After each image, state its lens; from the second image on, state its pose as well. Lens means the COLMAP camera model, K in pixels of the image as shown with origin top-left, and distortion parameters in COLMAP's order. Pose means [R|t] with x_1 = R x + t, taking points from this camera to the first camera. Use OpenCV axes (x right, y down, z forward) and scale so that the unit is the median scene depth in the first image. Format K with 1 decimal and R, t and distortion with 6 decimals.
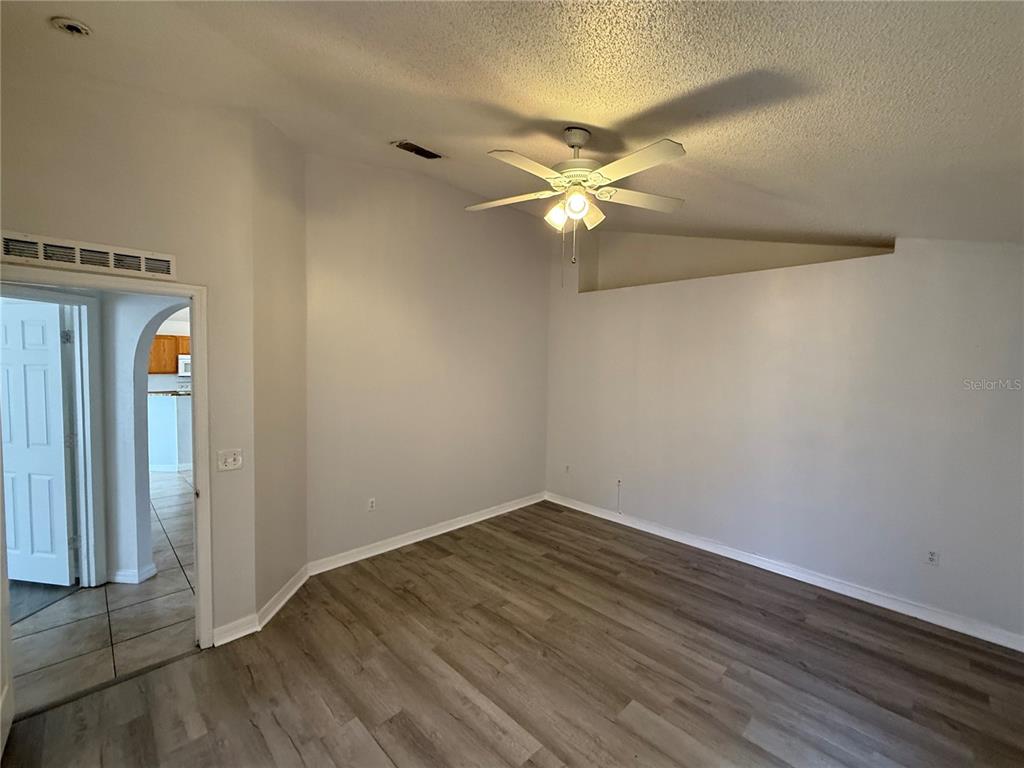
lens RADIAL K [[435.6, 0, 513.0], [0, 435.6, 383.3], [0, 0, 1]] dist [0.000529, -0.000136]
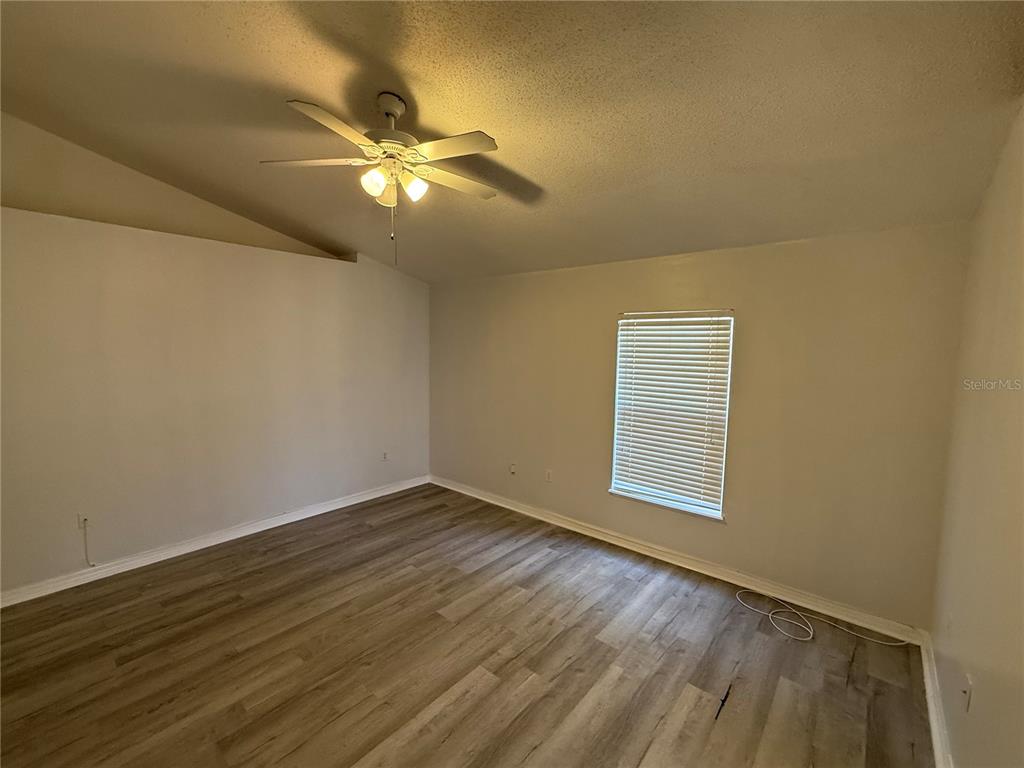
lens RADIAL K [[435.6, 0, 512.4], [0, 435.6, 383.4], [0, 0, 1]] dist [0.000529, -0.000136]
pose [[-0.097433, -0.108178, 0.989345, -0.697288], [0.032954, 0.993179, 0.111843, -0.045508], [-0.994696, 0.043500, -0.093203, 0.663127]]
